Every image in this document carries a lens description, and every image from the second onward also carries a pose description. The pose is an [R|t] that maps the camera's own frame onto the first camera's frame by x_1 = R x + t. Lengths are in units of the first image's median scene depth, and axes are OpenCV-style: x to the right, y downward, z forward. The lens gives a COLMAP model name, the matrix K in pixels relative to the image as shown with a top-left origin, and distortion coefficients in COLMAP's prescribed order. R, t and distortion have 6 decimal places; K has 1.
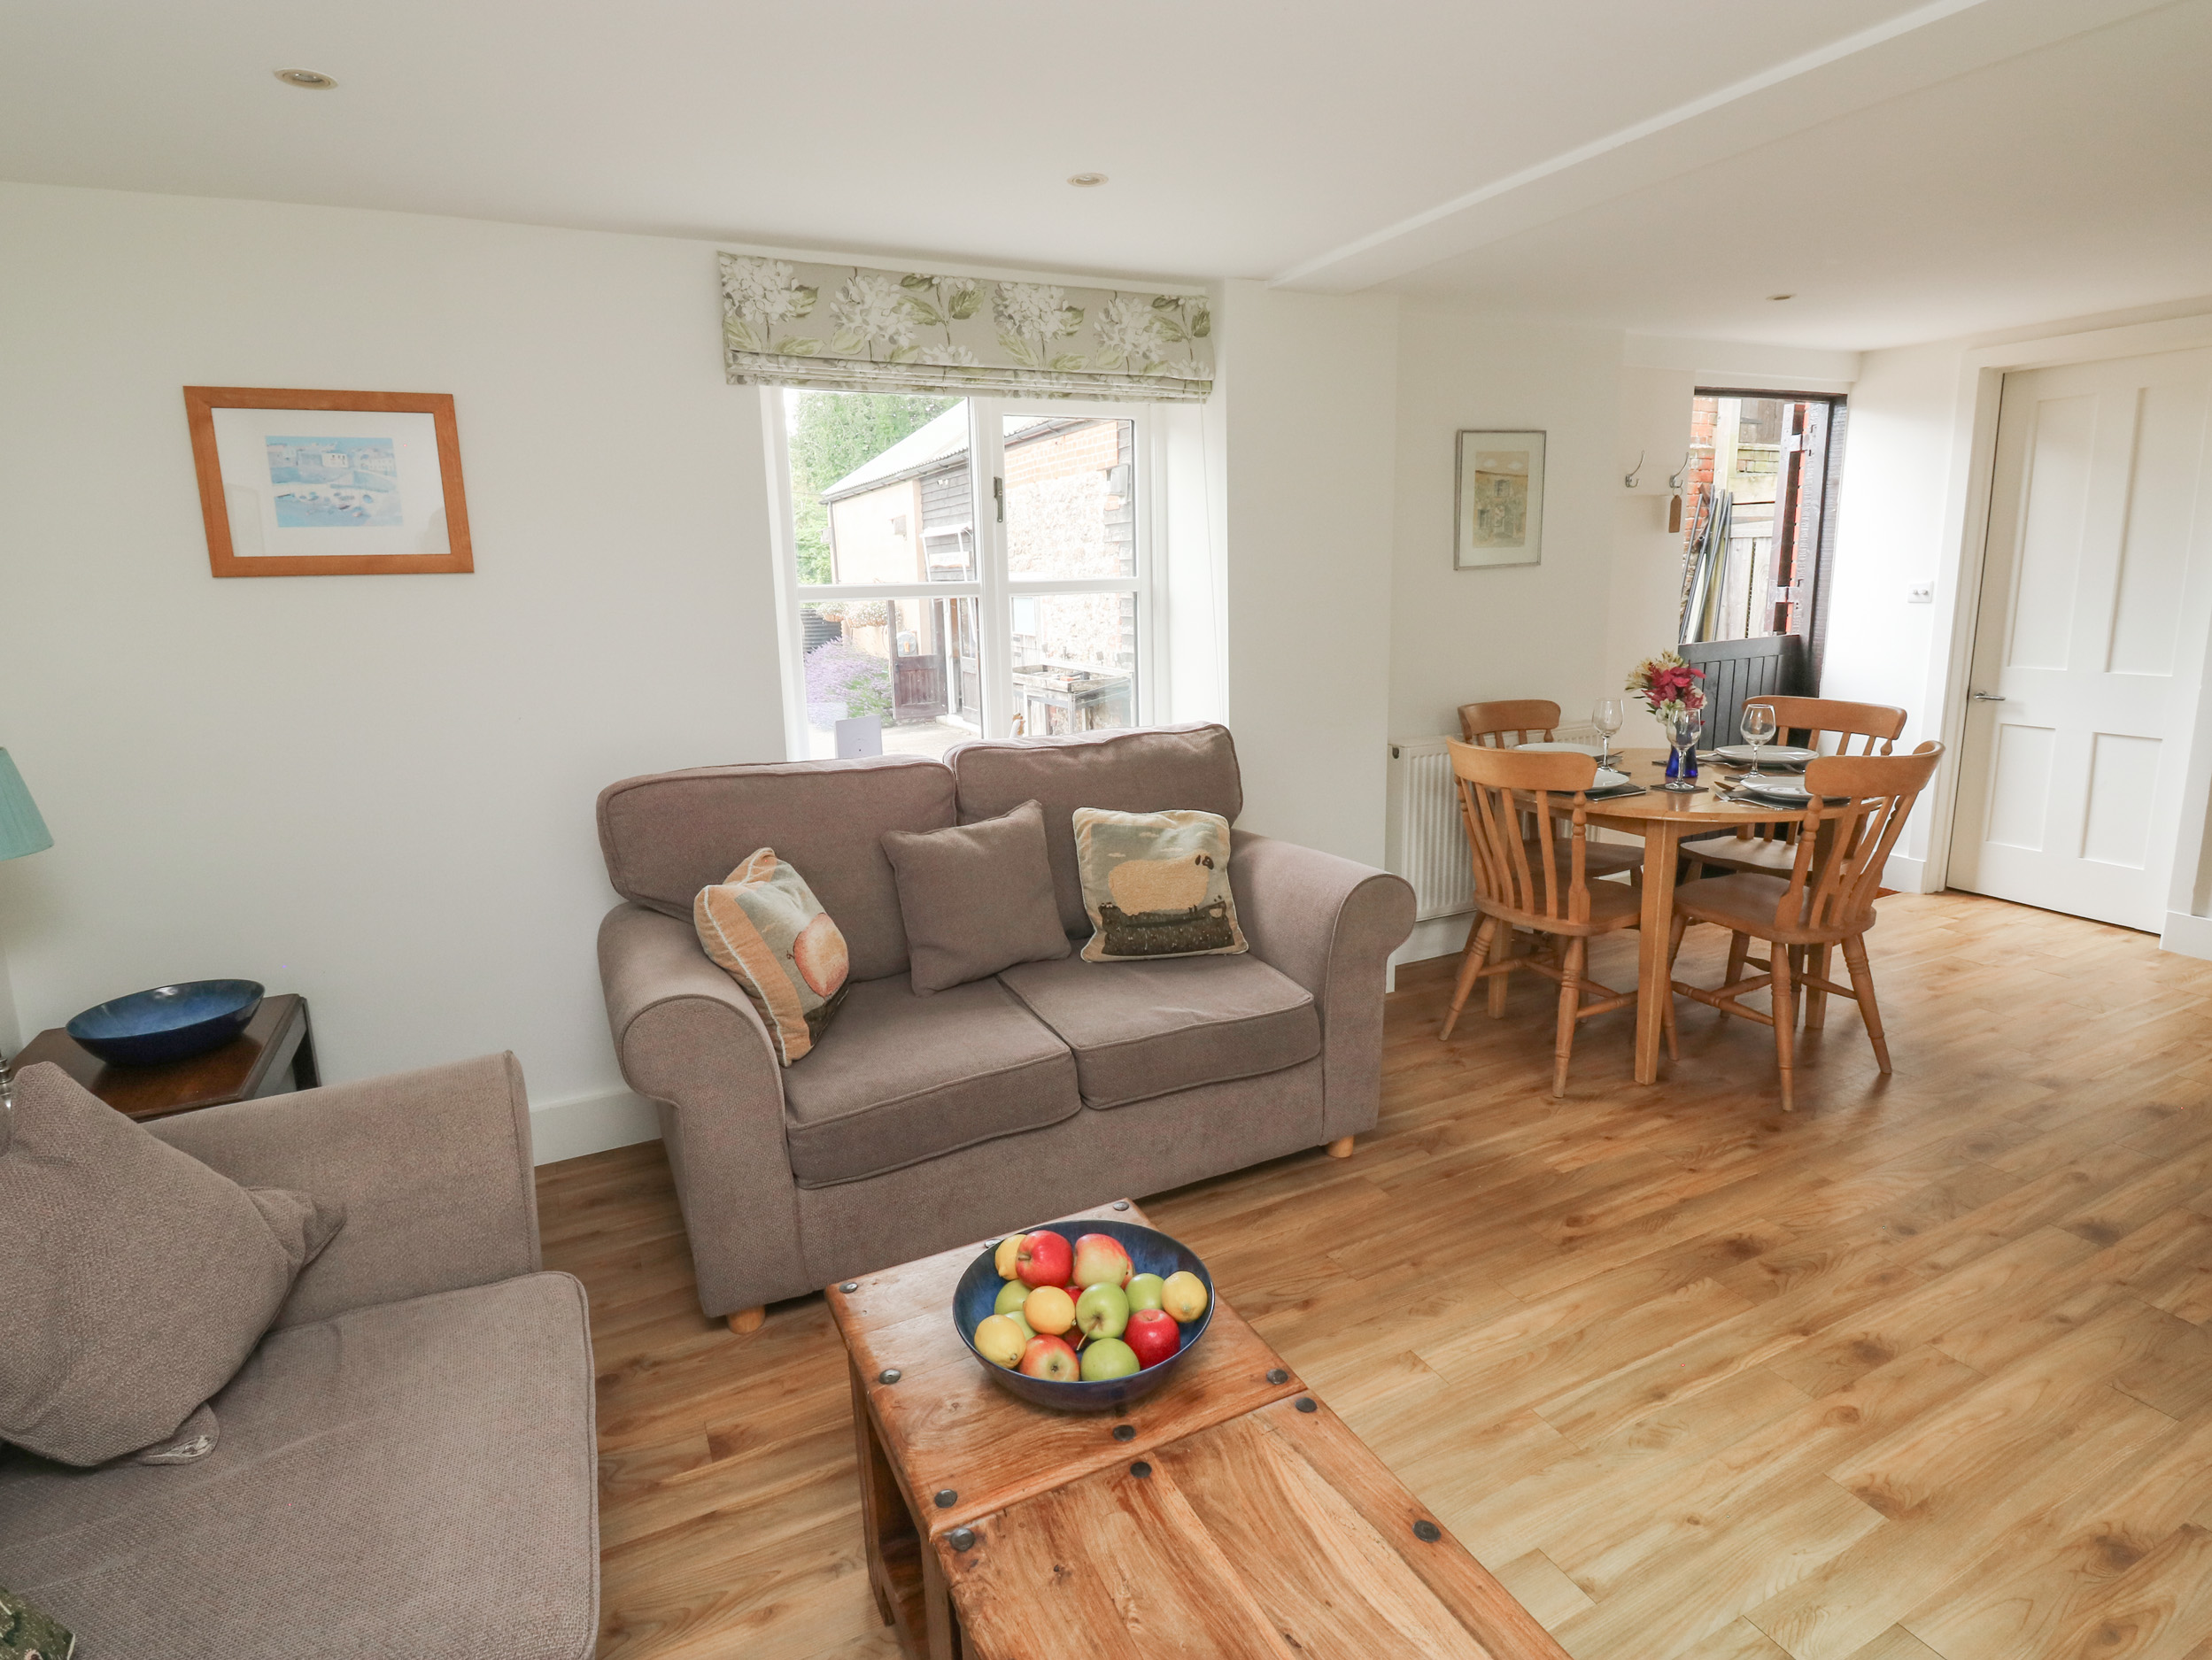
lens RADIAL K [[1175.0, 0, 1103.5], [0, 1175.0, 771.6], [0, 0, 1]] dist [-0.006812, -0.009483]
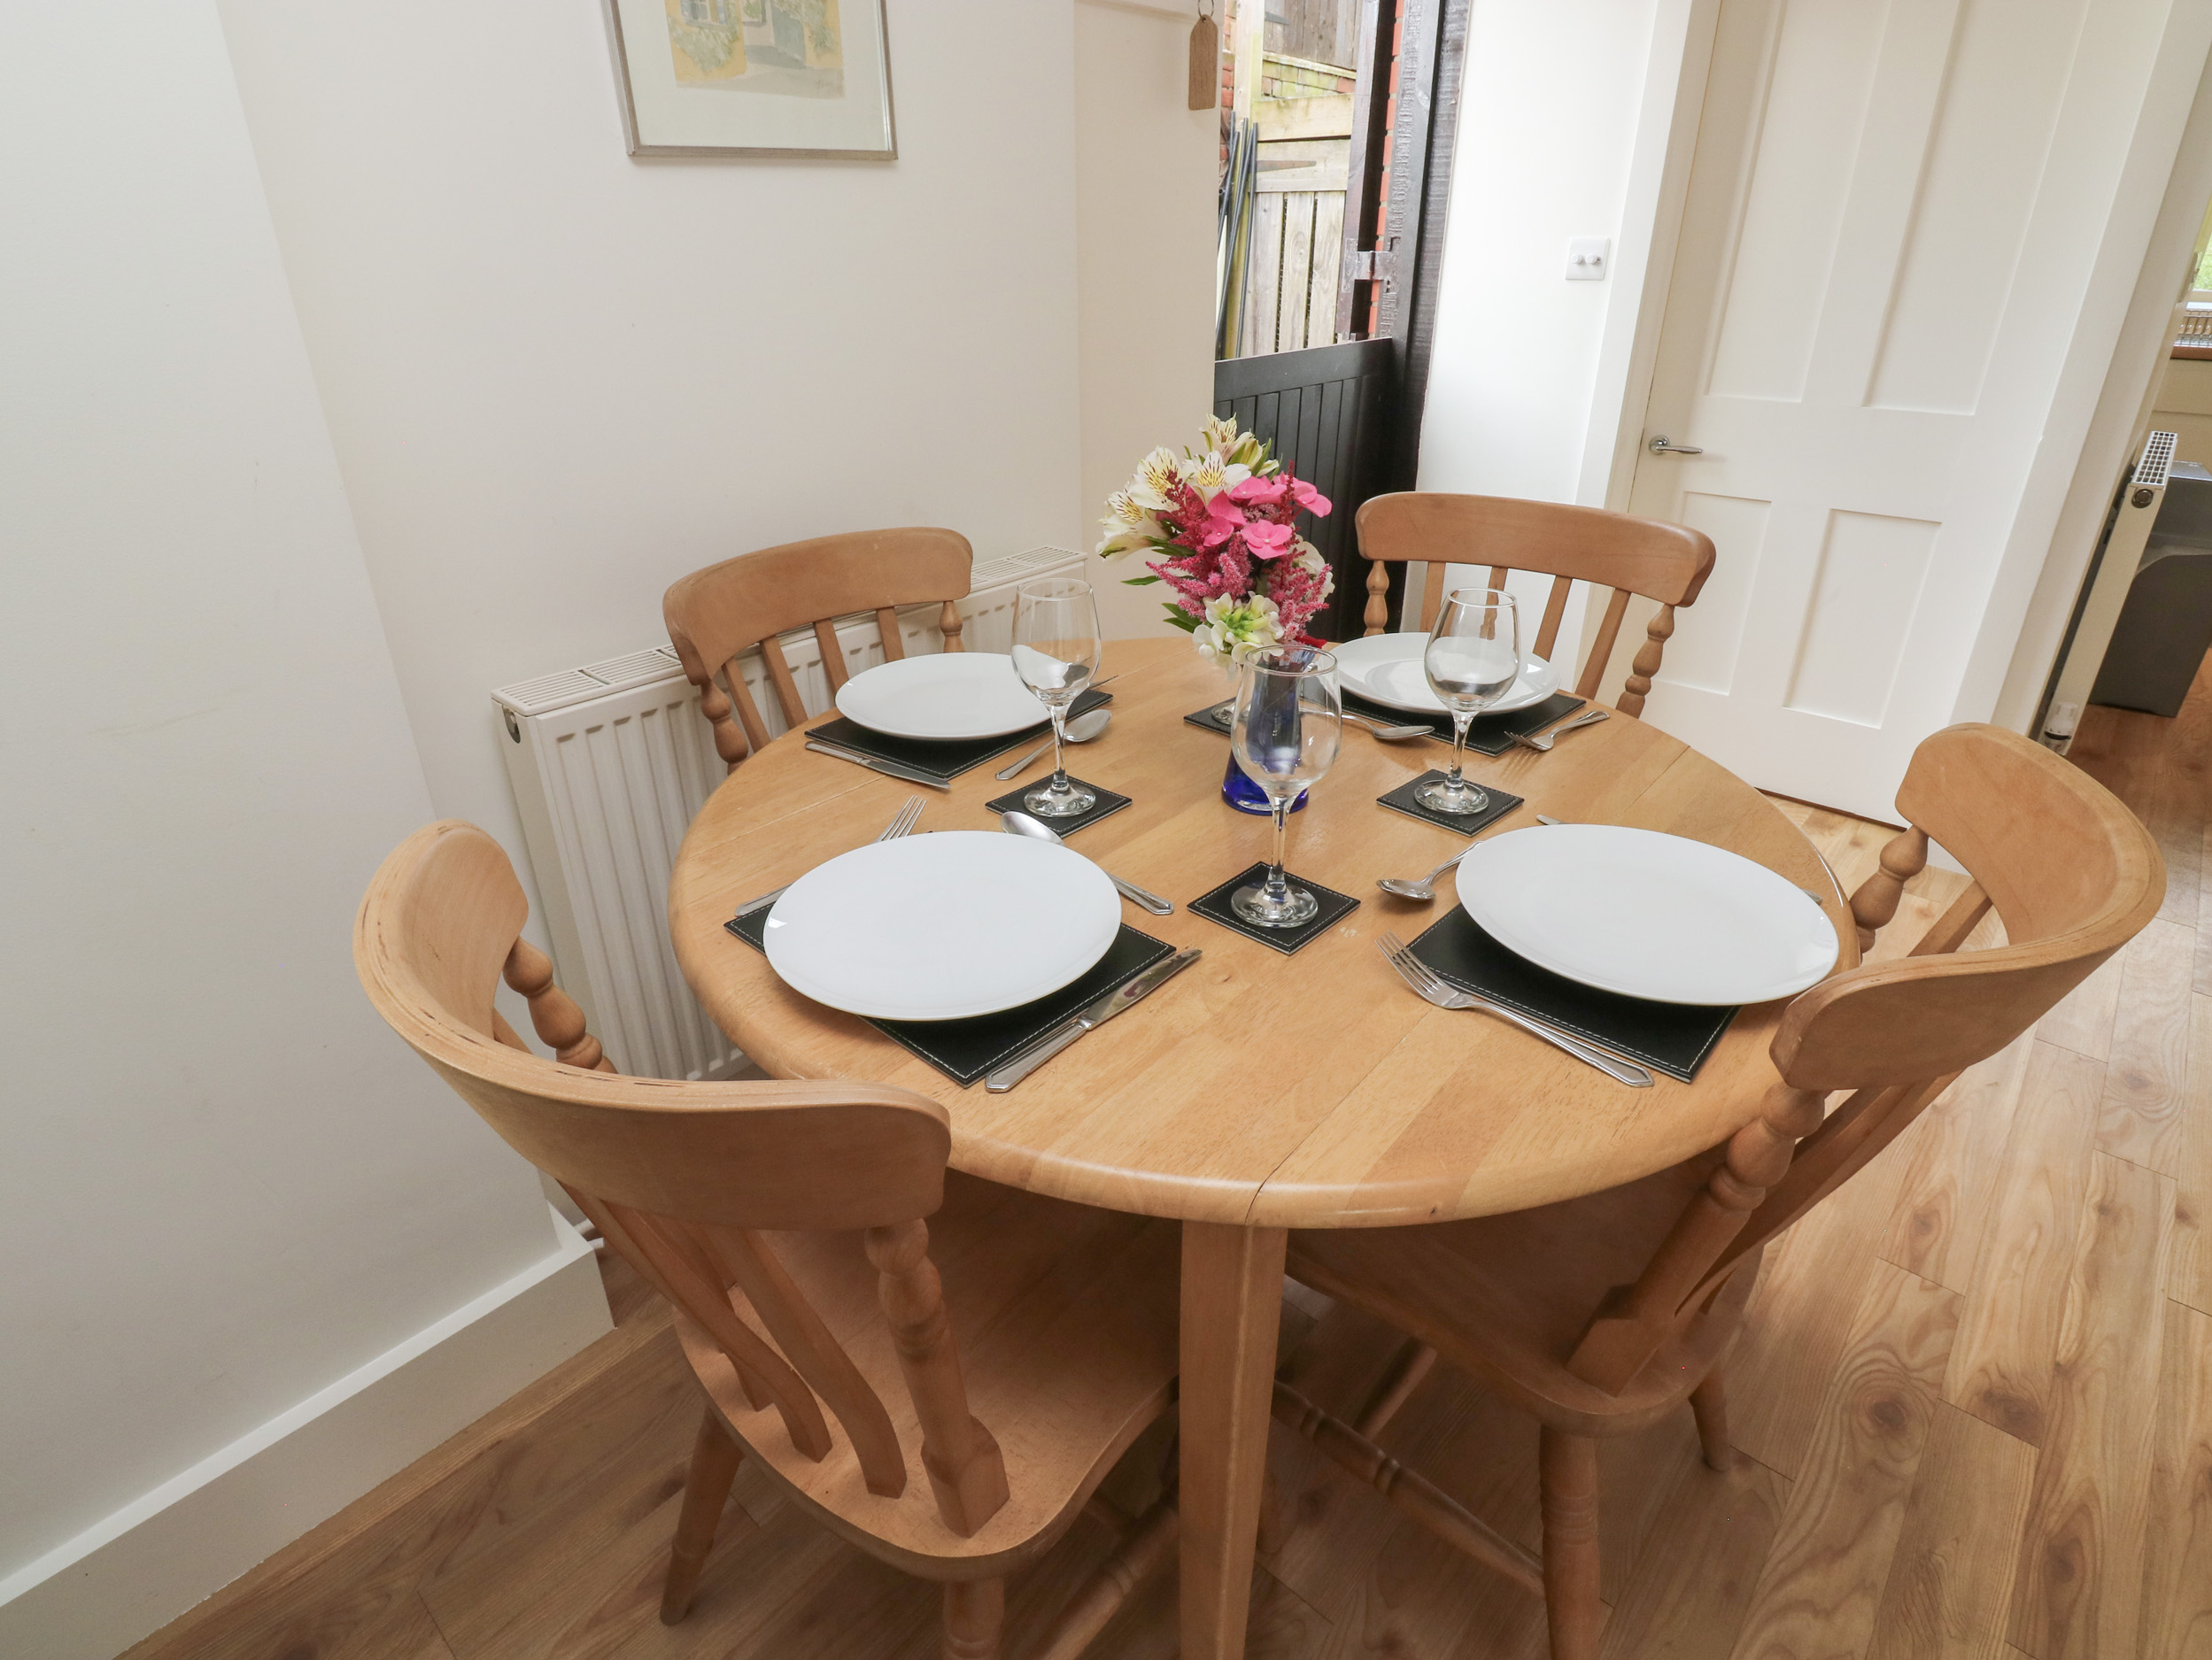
lens RADIAL K [[1175.0, 0, 1110.1], [0, 1175.0, 807.8], [0, 0, 1]] dist [-0.006812, -0.009483]
pose [[0.923213, -0.149906, 0.353846, 0.221860], [0.049824, 0.959699, 0.276578, -0.061648], [-0.381046, -0.237711, 0.893475, 0.477764]]
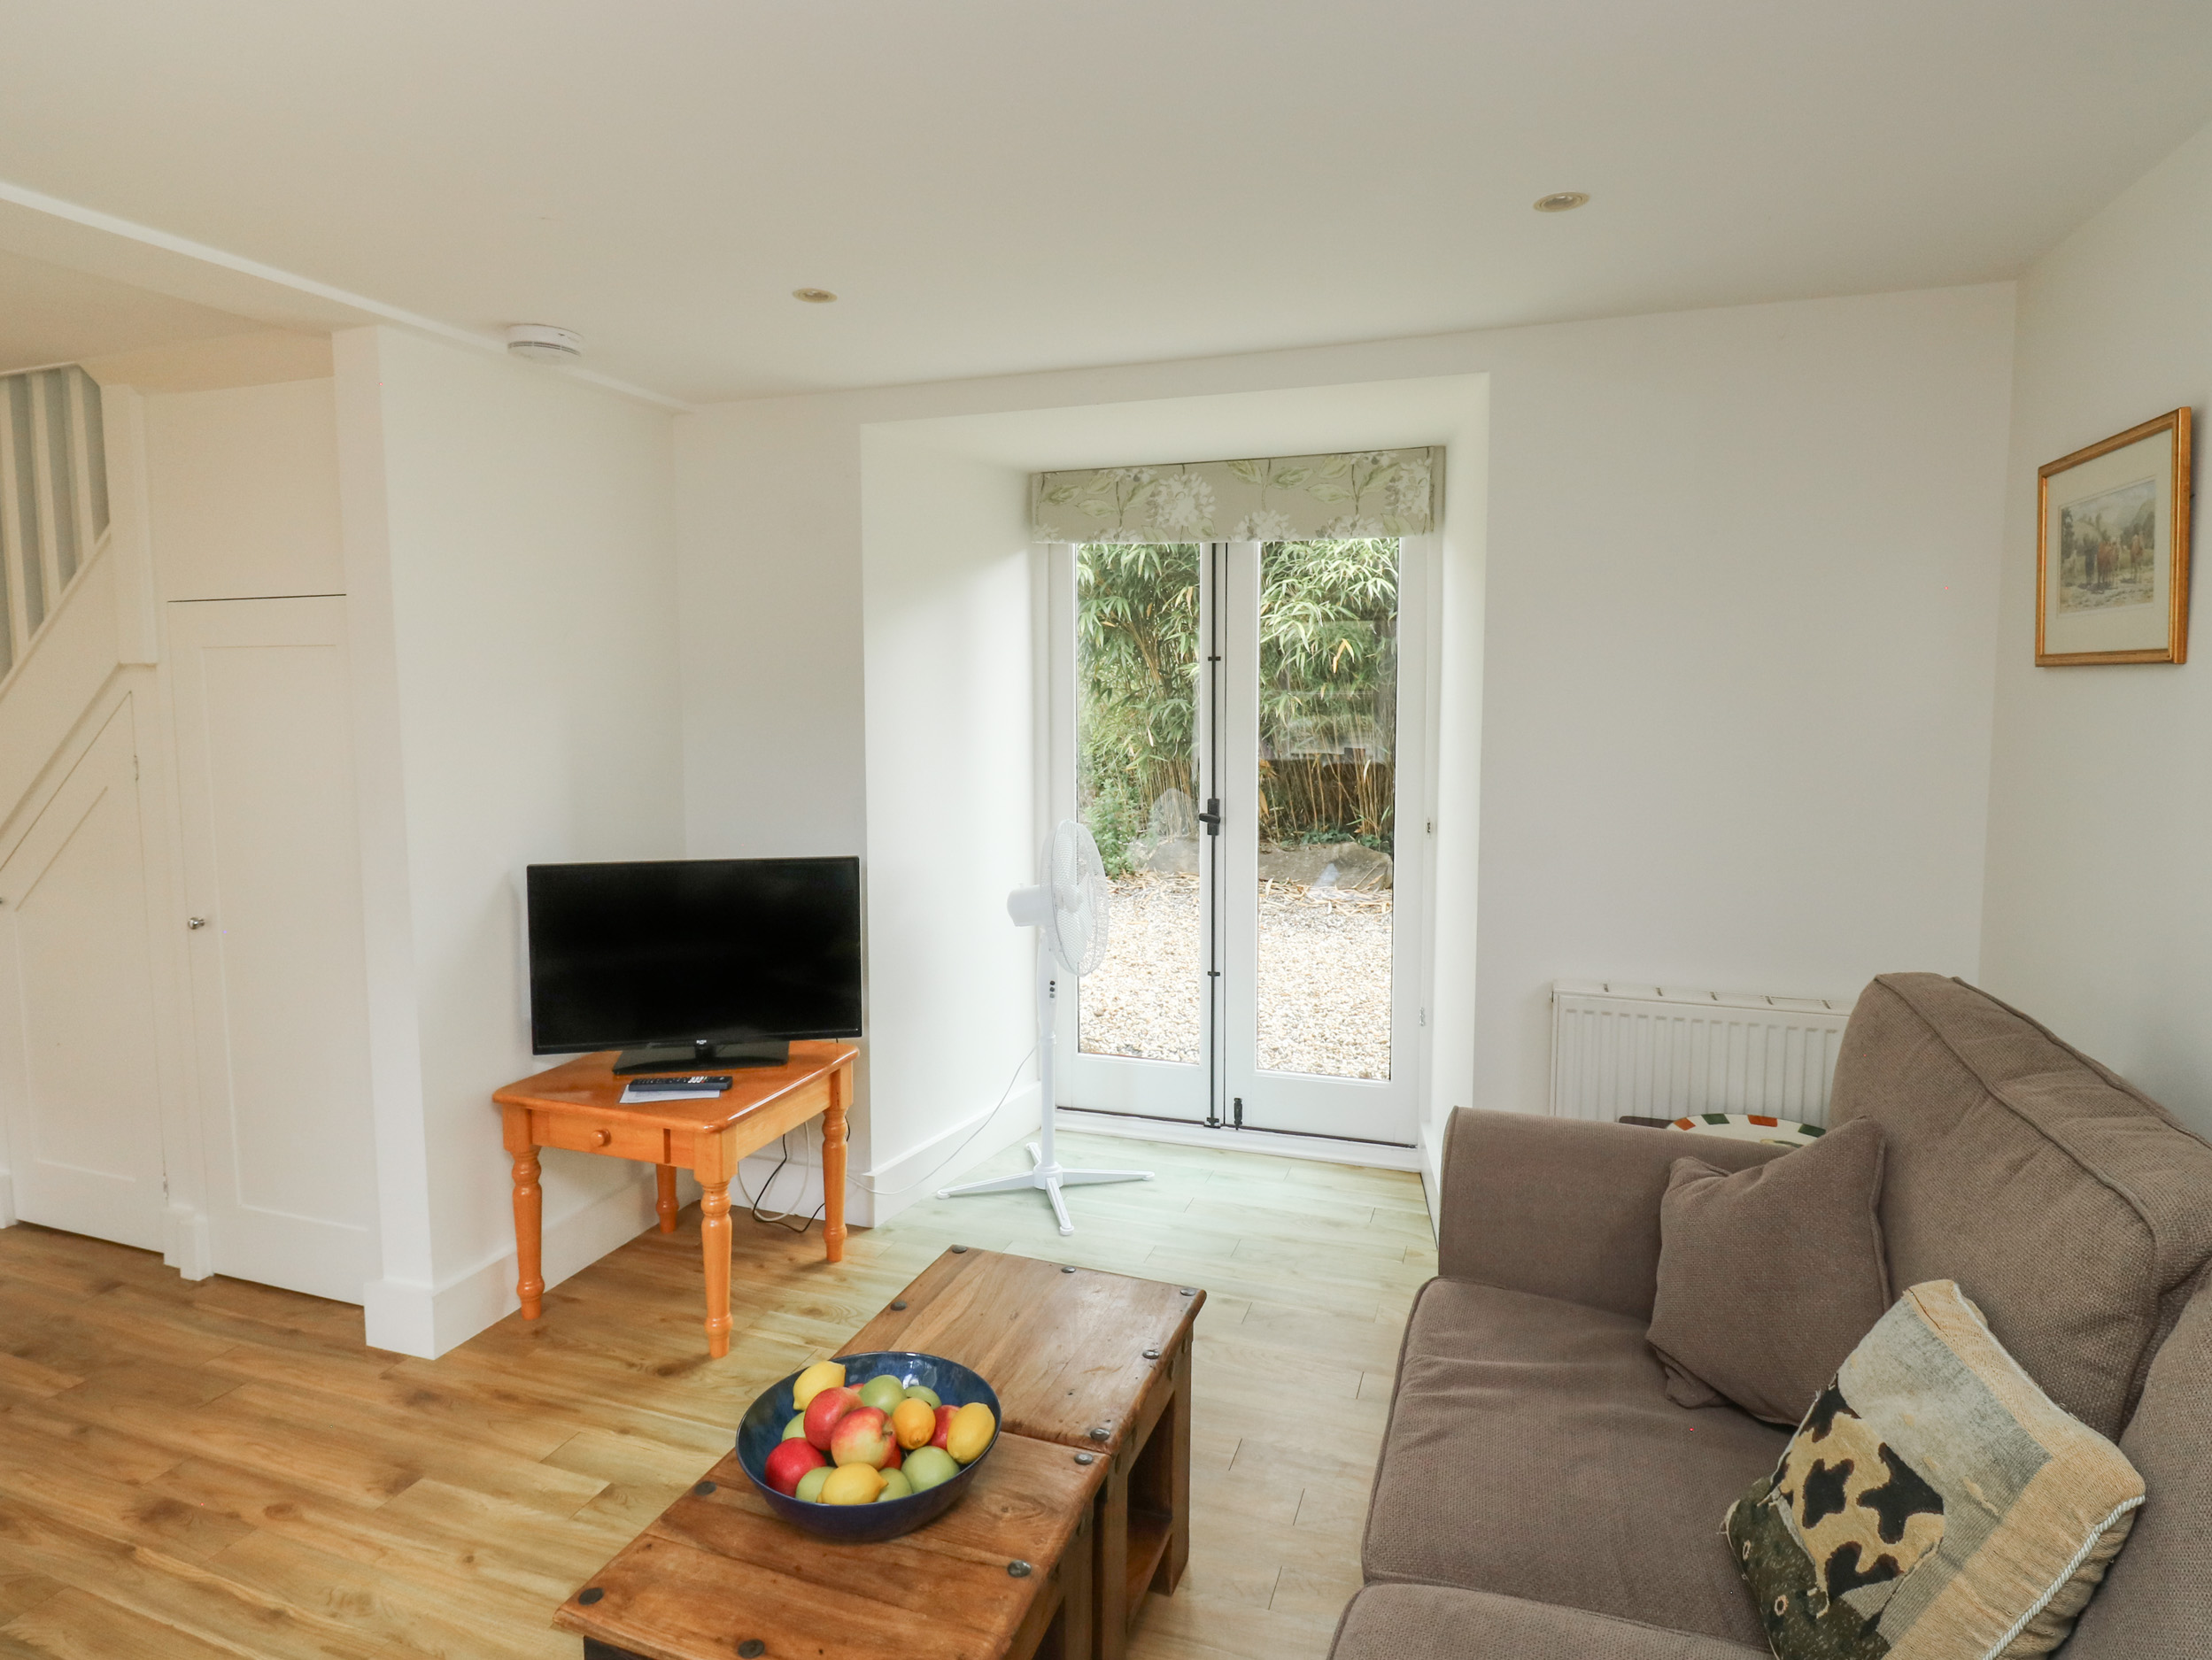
lens RADIAL K [[1175.0, 0, 1106.5], [0, 1175.0, 815.0], [0, 0, 1]] dist [-0.006812, -0.009483]
pose [[-0.713020, -0.043618, 0.699786, -0.232667], [0.138119, 0.969768, 0.201177, -0.065799], [-0.687405, 0.240097, -0.685440, 0.396900]]
